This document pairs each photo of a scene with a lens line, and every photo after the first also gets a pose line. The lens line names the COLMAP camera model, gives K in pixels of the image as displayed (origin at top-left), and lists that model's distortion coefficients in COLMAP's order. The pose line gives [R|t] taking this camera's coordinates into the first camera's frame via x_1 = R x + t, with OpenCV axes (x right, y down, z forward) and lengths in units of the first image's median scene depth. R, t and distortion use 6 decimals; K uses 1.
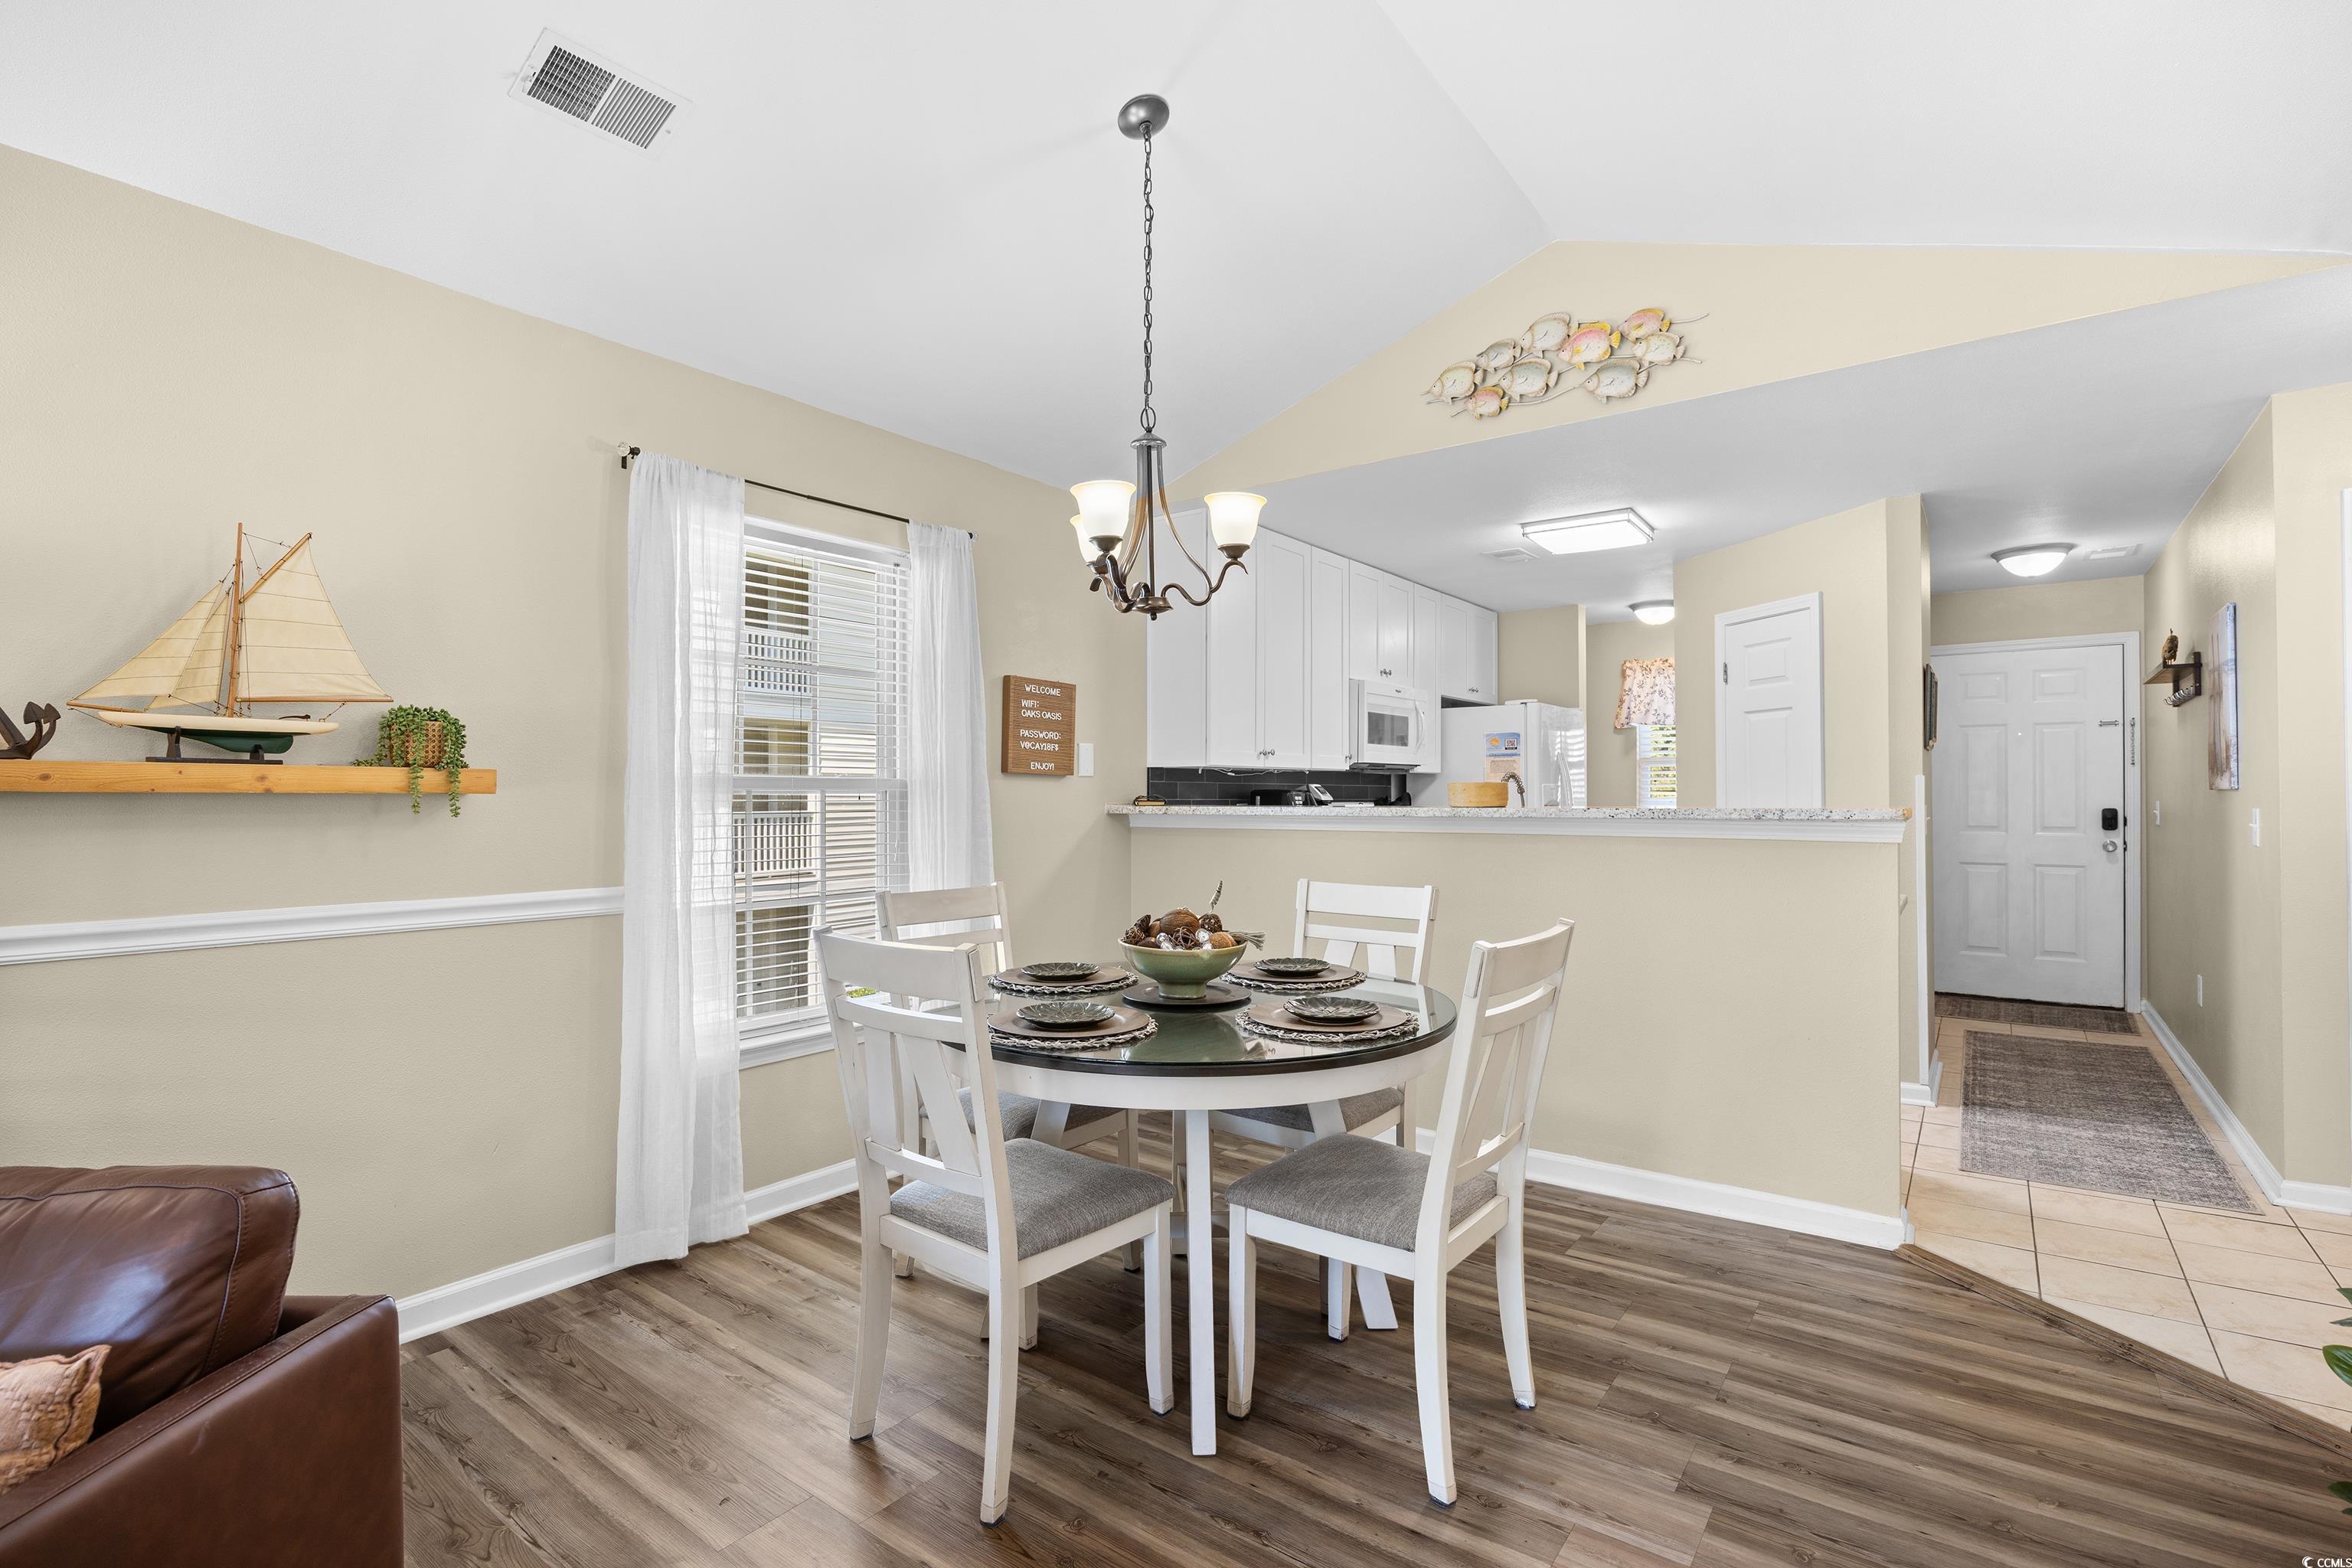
lens RADIAL K [[1085.2, 0, 1176.7], [0, 1085.2, 789.5], [0, 0, 1]] dist [-0.014166, 0.001355]
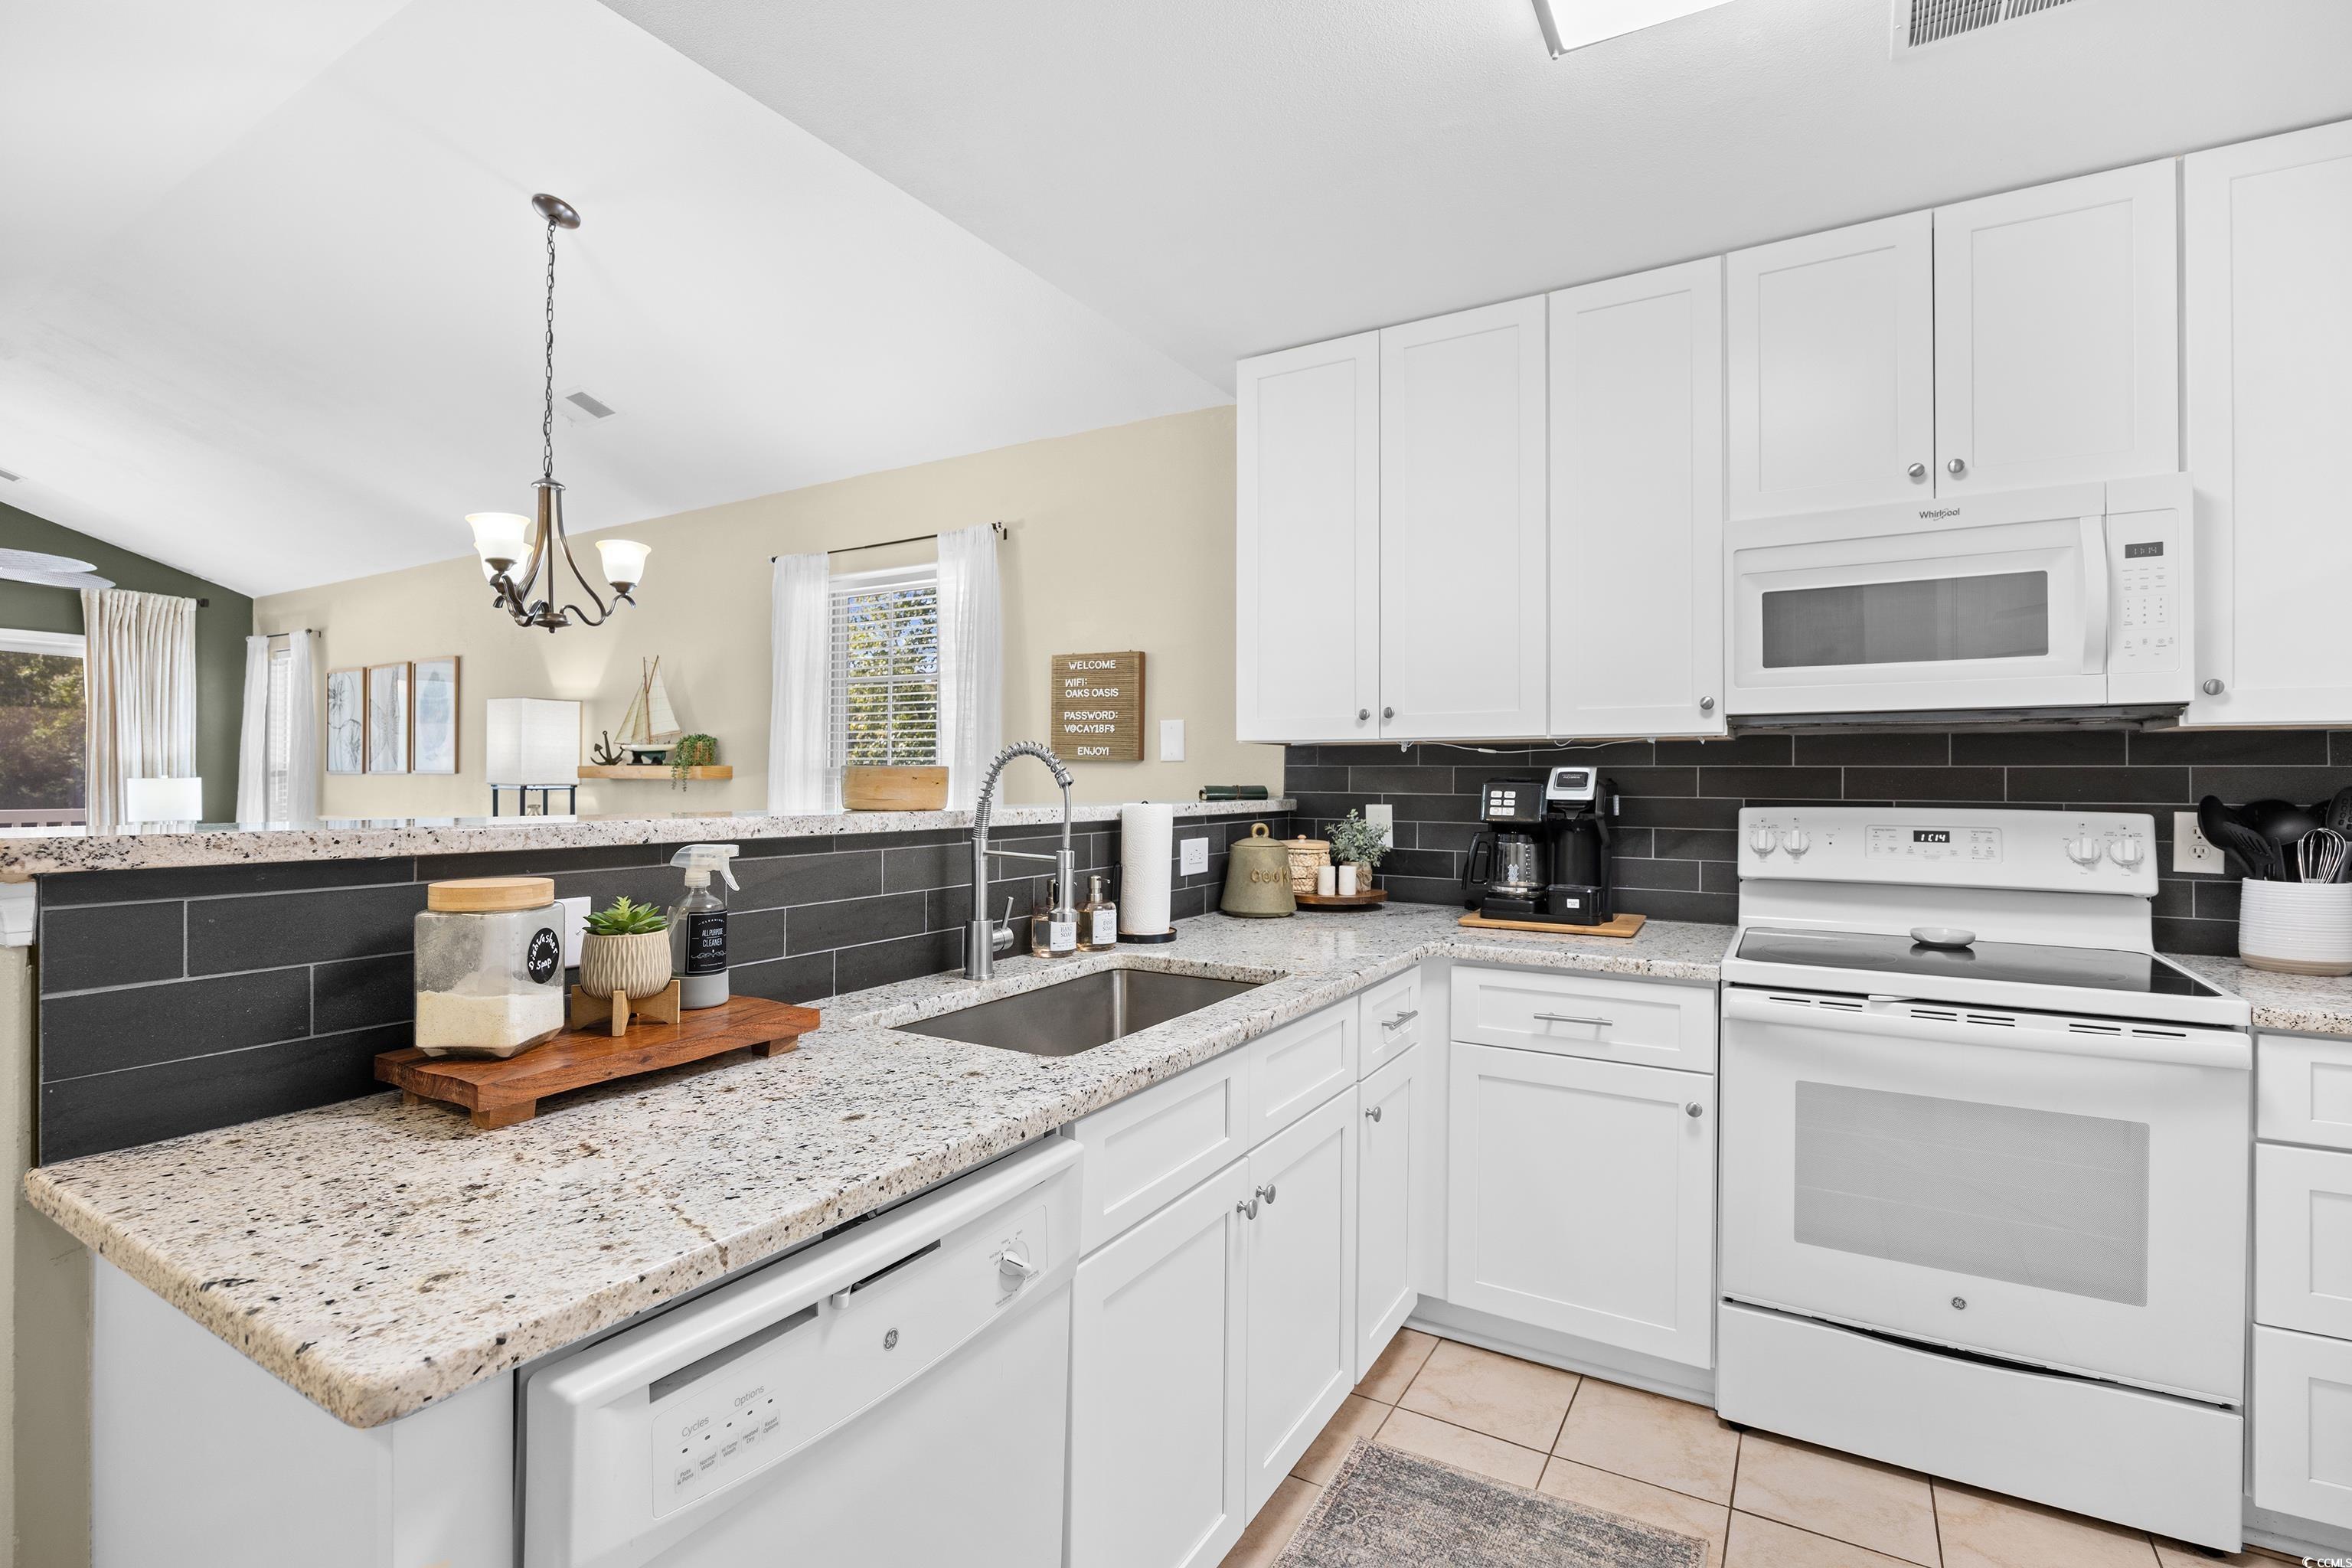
lens RADIAL K [[1081.0, 0, 1174.1], [0, 1081.0, 772.8], [0, 0, 1]] dist [-0.017636, 0.001947]
pose [[0.097715, -0.004037, -0.995206, 0.728343], [0.000122, 0.999992, -0.004045, -0.000242], [0.995214, 0.000274, 0.097715, 0.941885]]
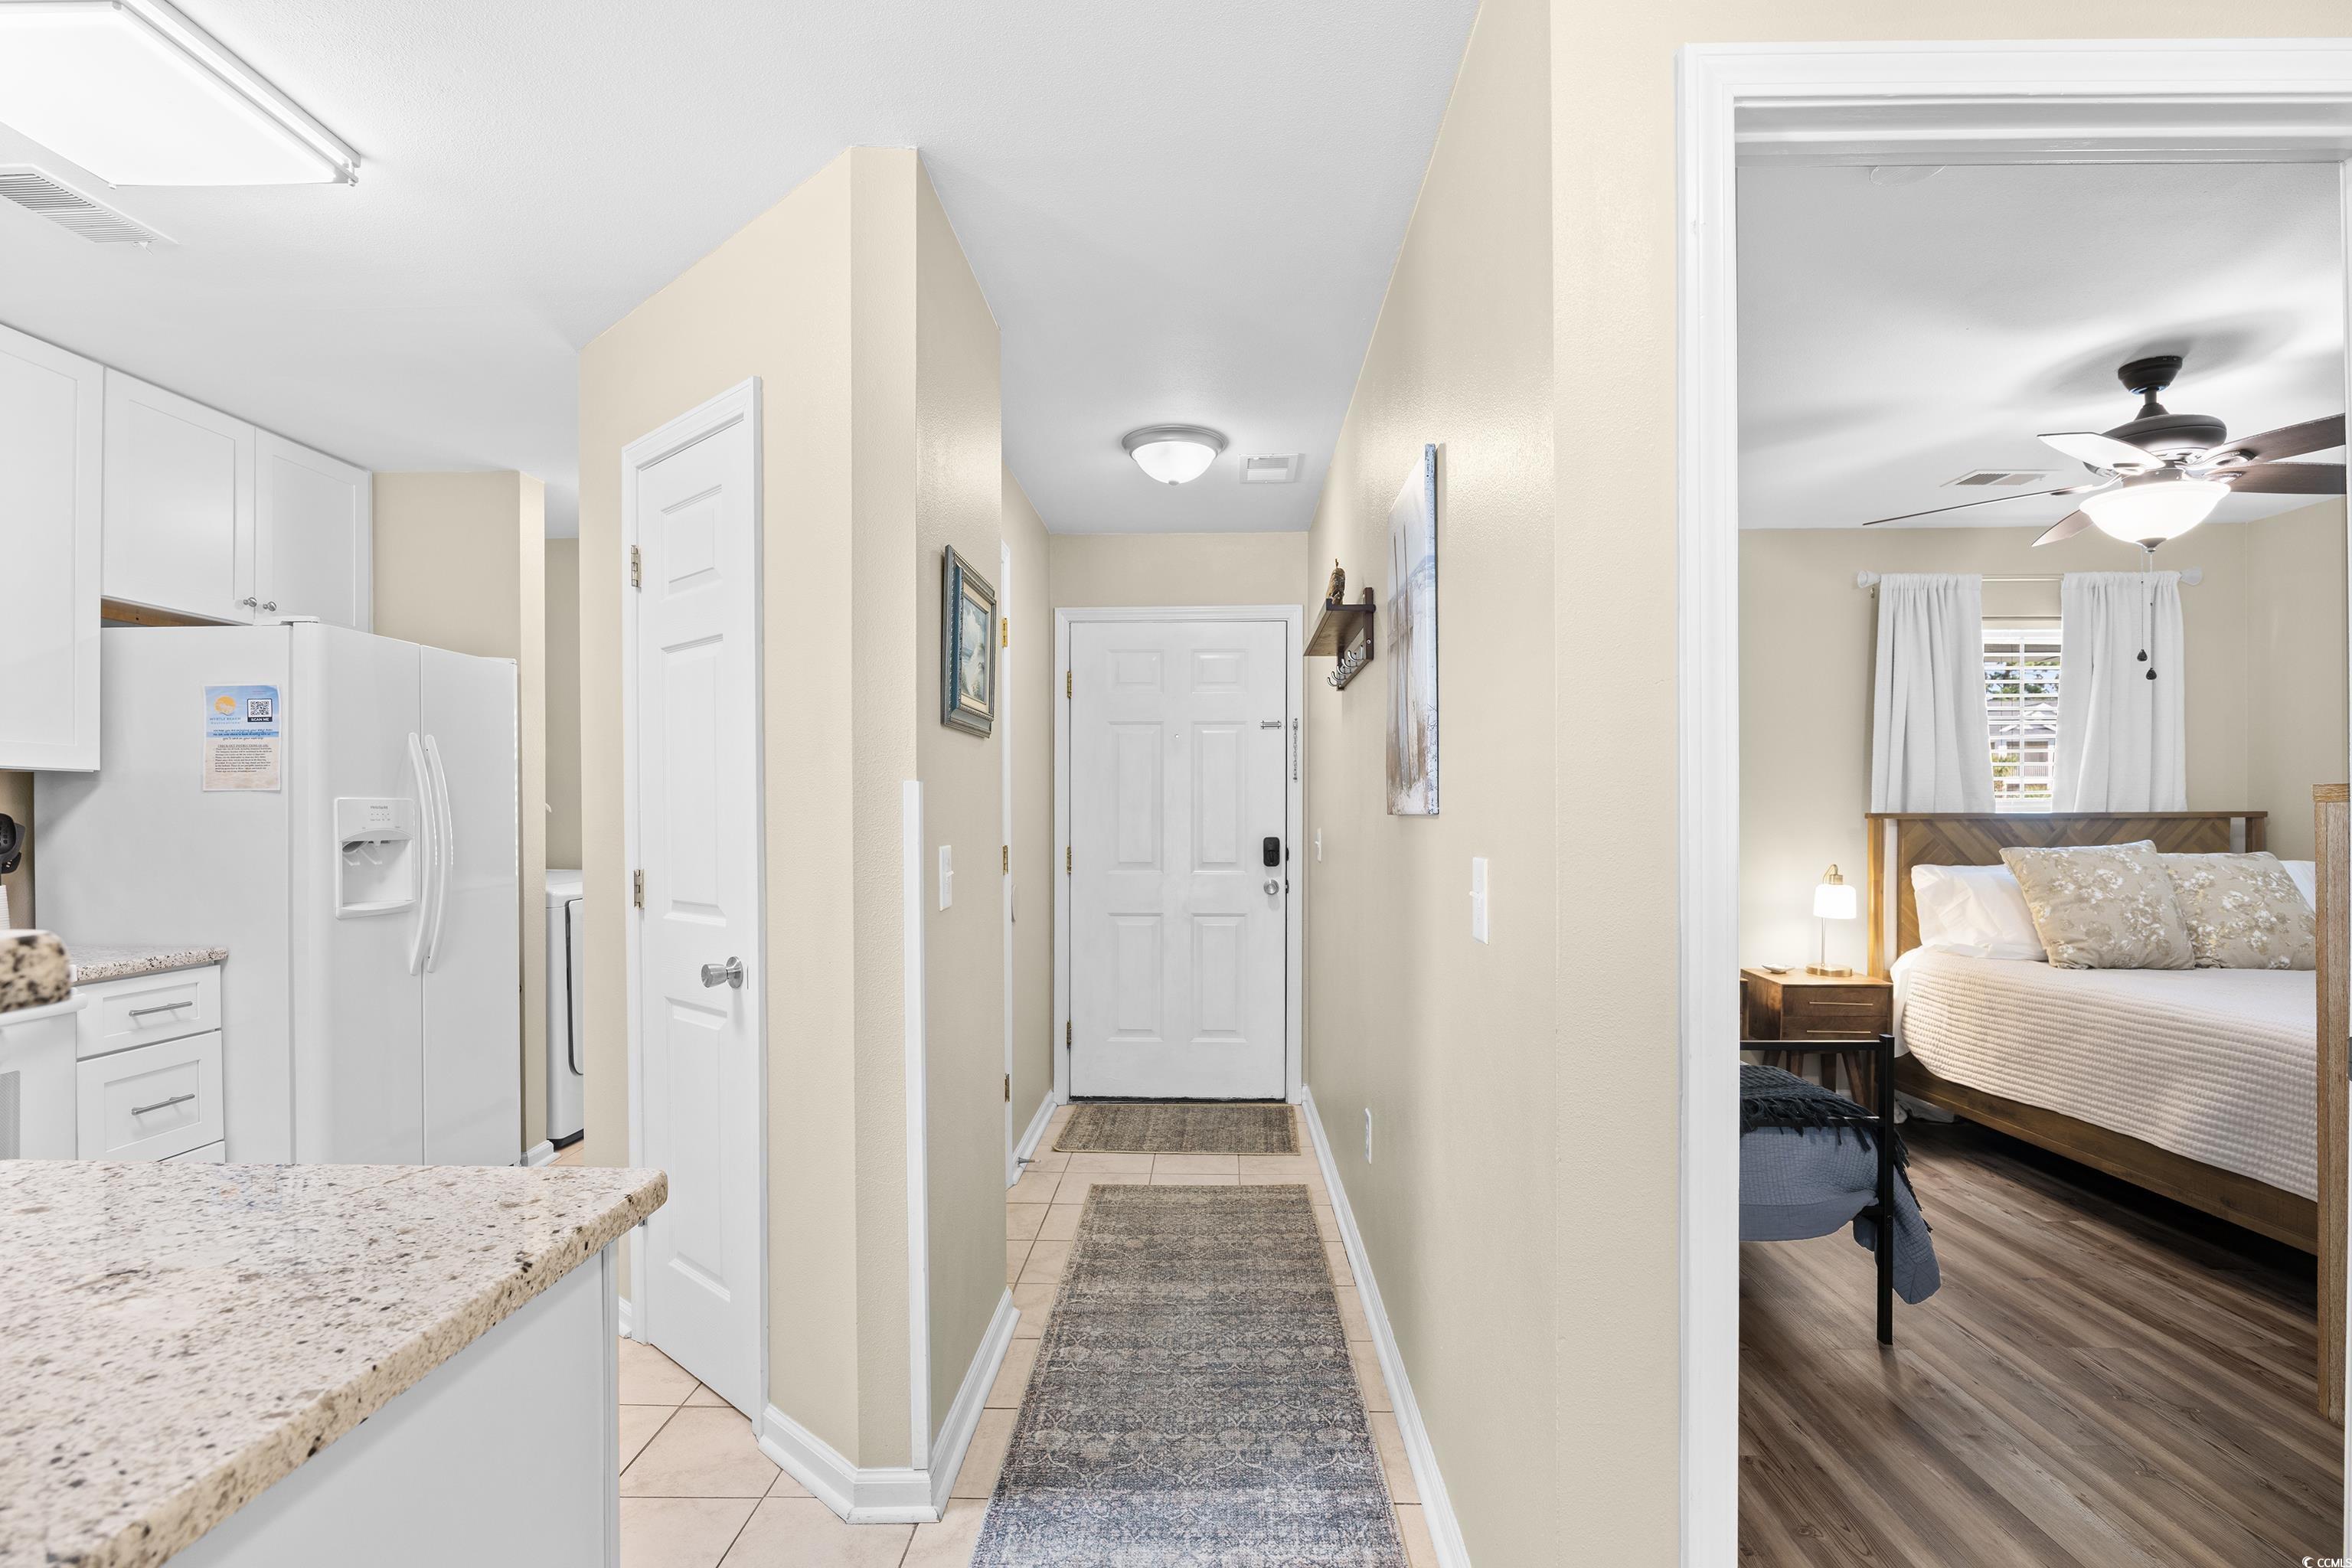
lens RADIAL K [[1104.2, 0, 1175.0], [0, 1104.2, 822.4], [0, 0, 1]] dist [-0.010575, 0.001011]
pose [[0.820527, -0.001834, 0.571605, 0.521230], [-0.004638, 0.999941, 0.009867, -0.000753], [-0.571589, -0.010747, 0.820469, 0.567538]]
